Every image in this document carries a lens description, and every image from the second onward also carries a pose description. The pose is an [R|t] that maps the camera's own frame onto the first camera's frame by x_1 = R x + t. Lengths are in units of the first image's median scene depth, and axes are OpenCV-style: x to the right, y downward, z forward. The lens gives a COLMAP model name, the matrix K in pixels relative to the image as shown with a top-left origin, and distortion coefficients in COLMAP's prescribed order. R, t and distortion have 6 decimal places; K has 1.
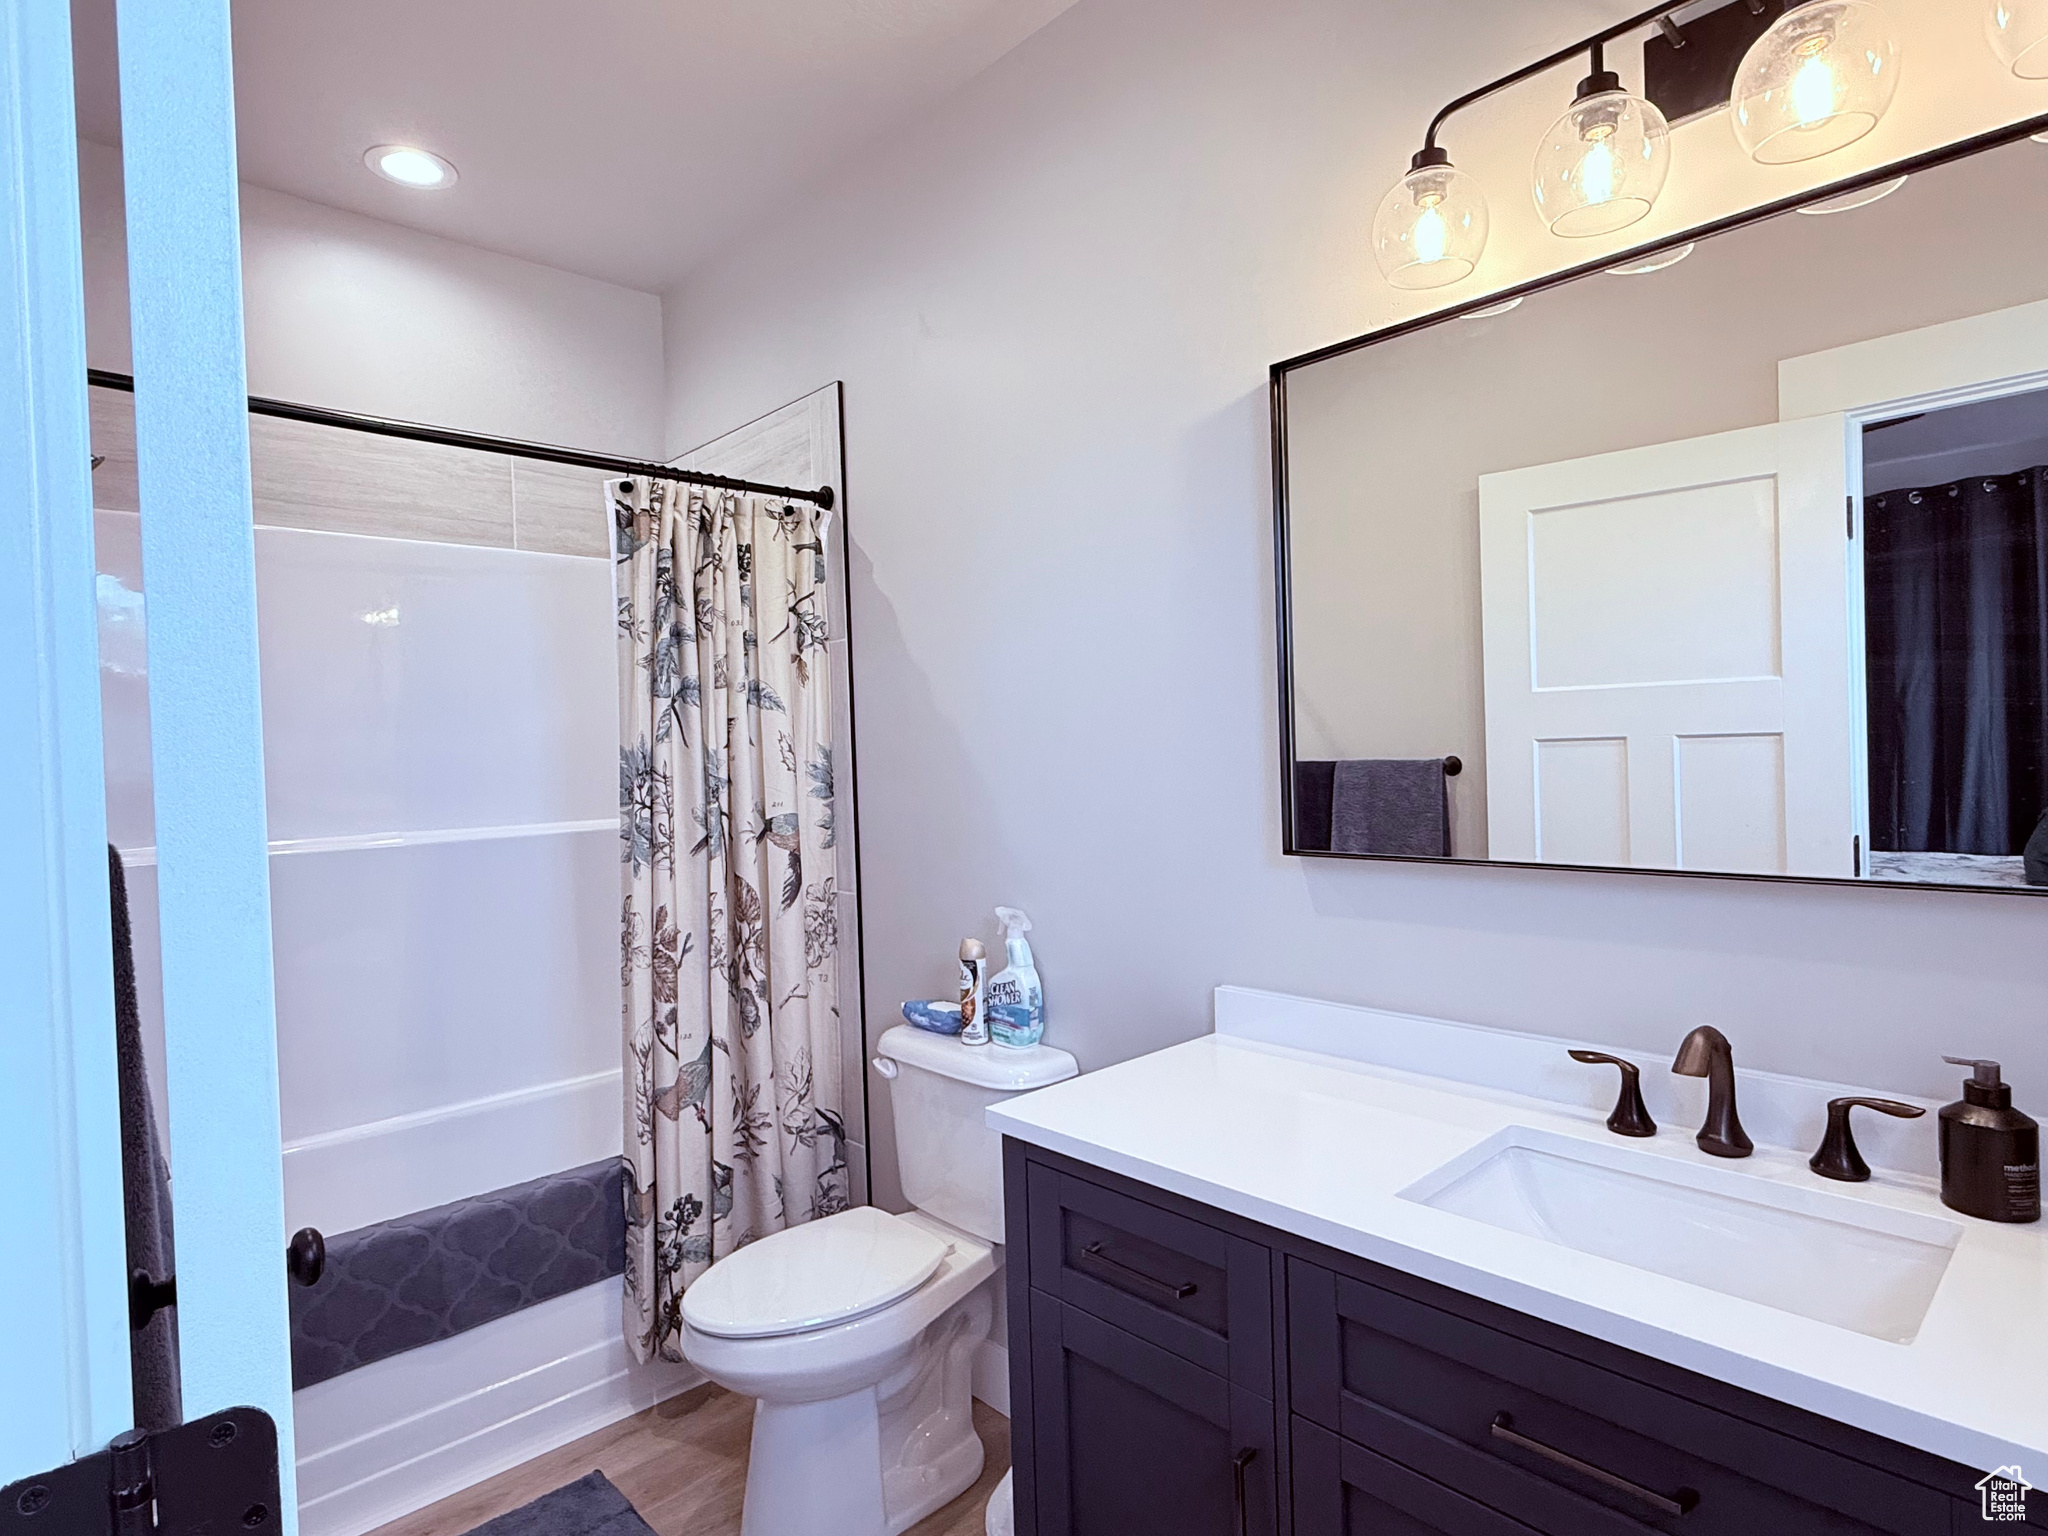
lens RADIAL K [[1062.9, 0, 1025.1], [0, 1062.9, 784.3], [0, 0, 1]] dist [0.000051, -0.055493]
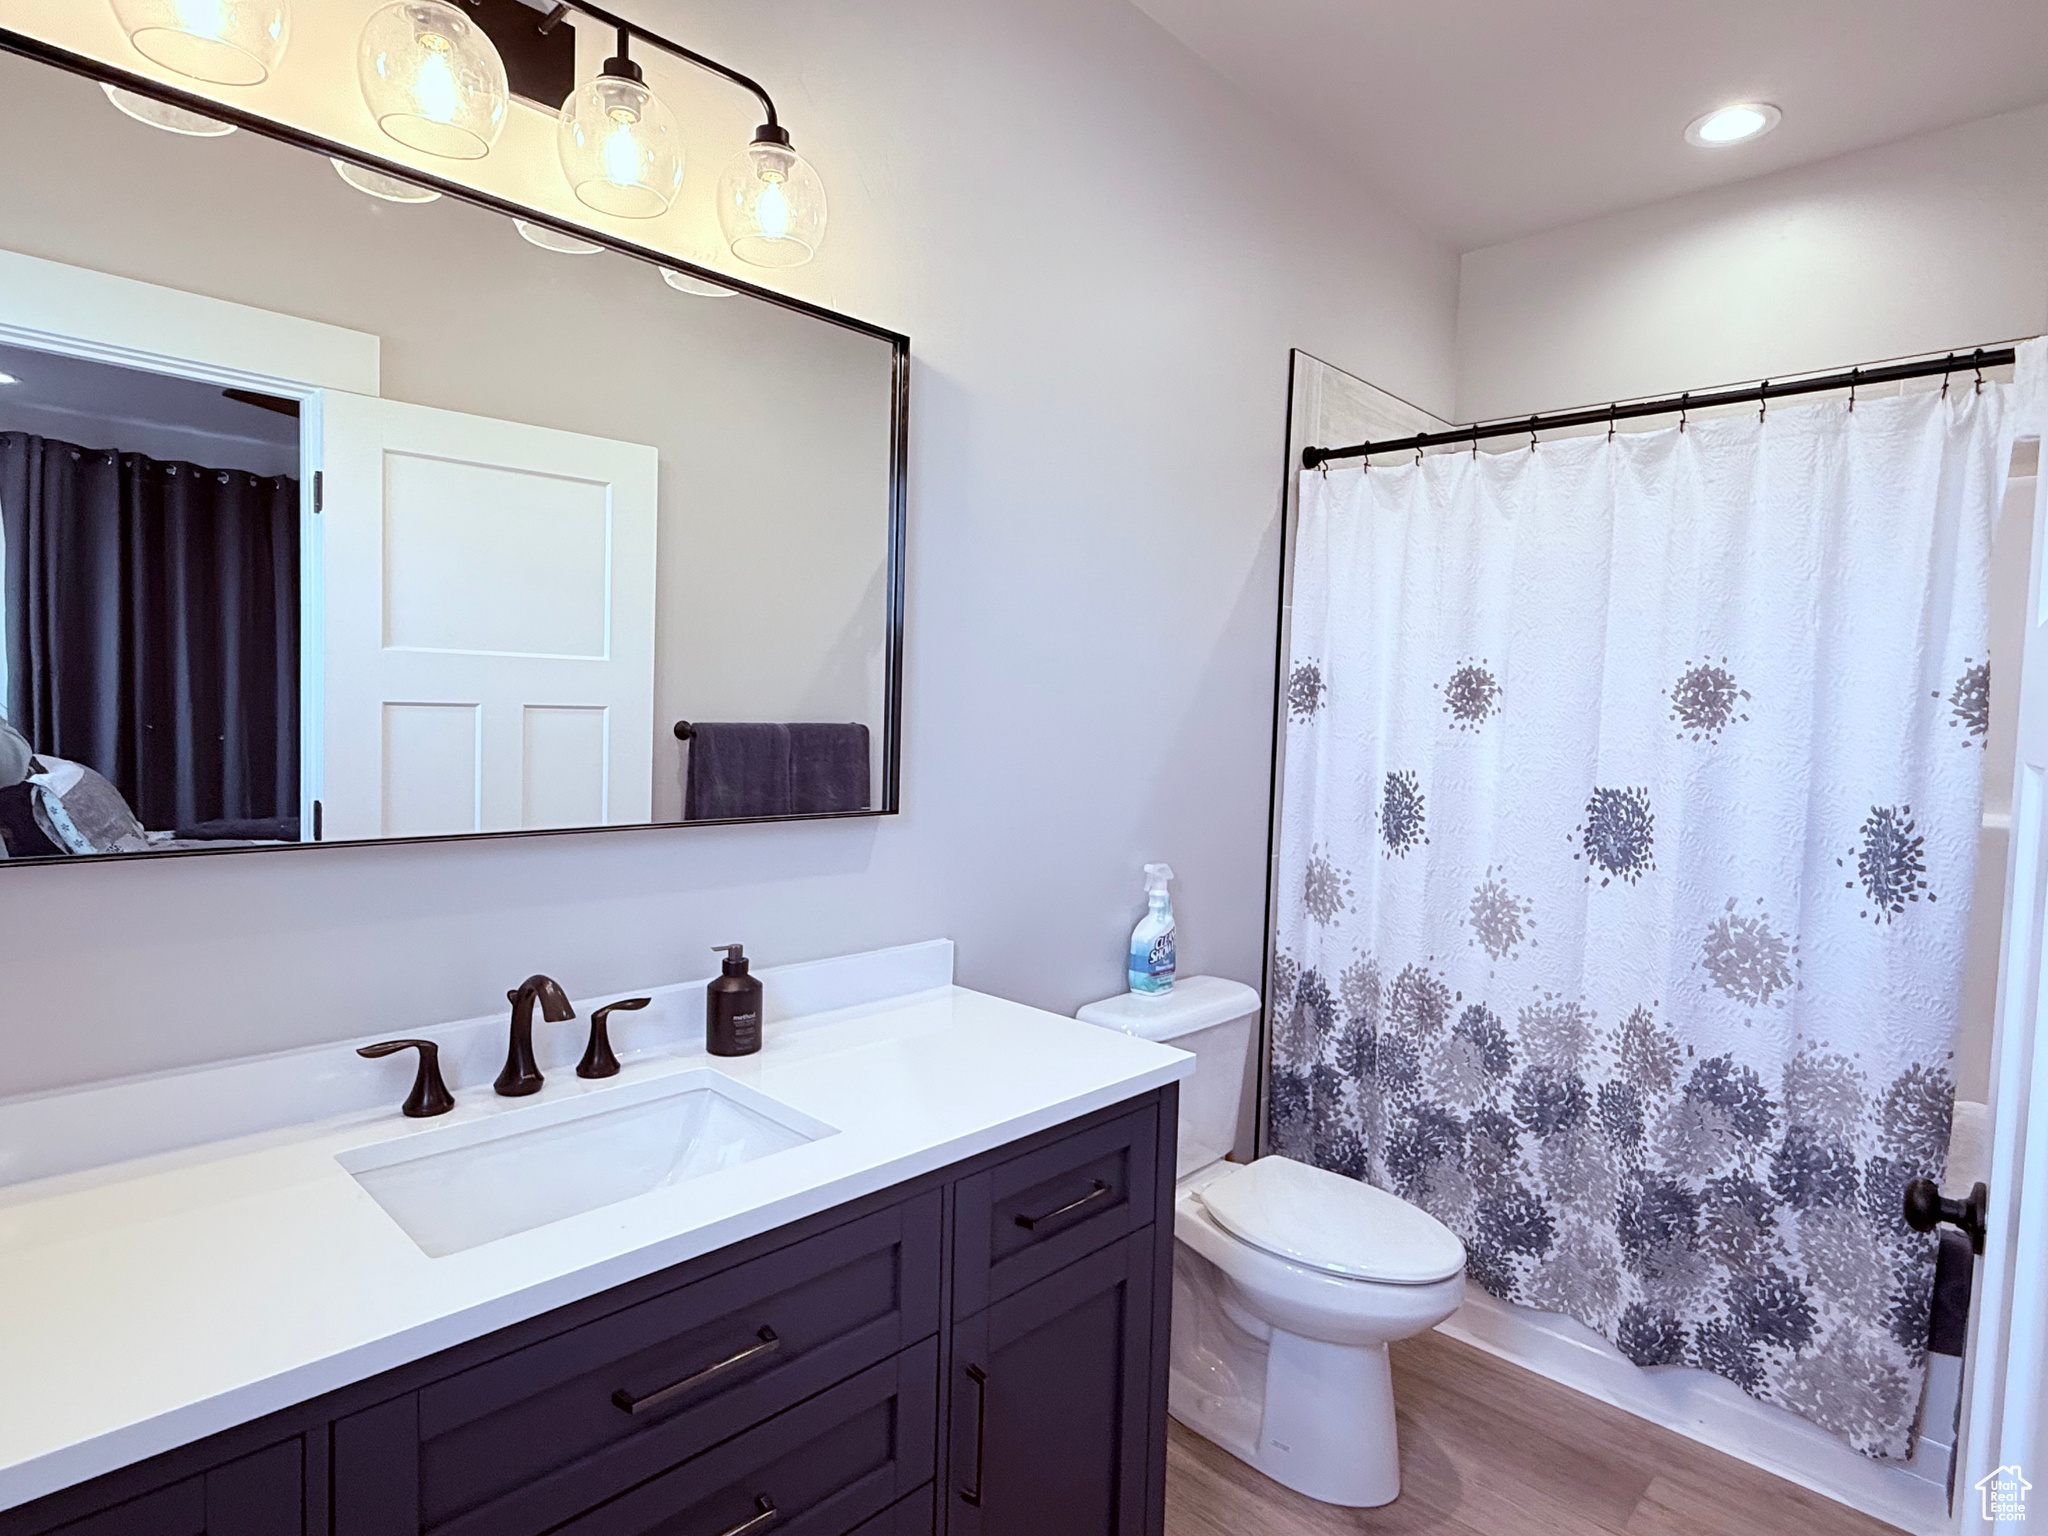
lens RADIAL K [[1106.6, 0, 1021.7], [0, 1106.6, 769.7], [0, 0, 1]] dist [0.001317, -0.001361]
pose [[-0.065957, -0.017824, 0.997663, -0.560203], [0.006259, 0.999813, 0.018276, 0.005410], [-0.997803, 0.007449, -0.065833, 0.643713]]
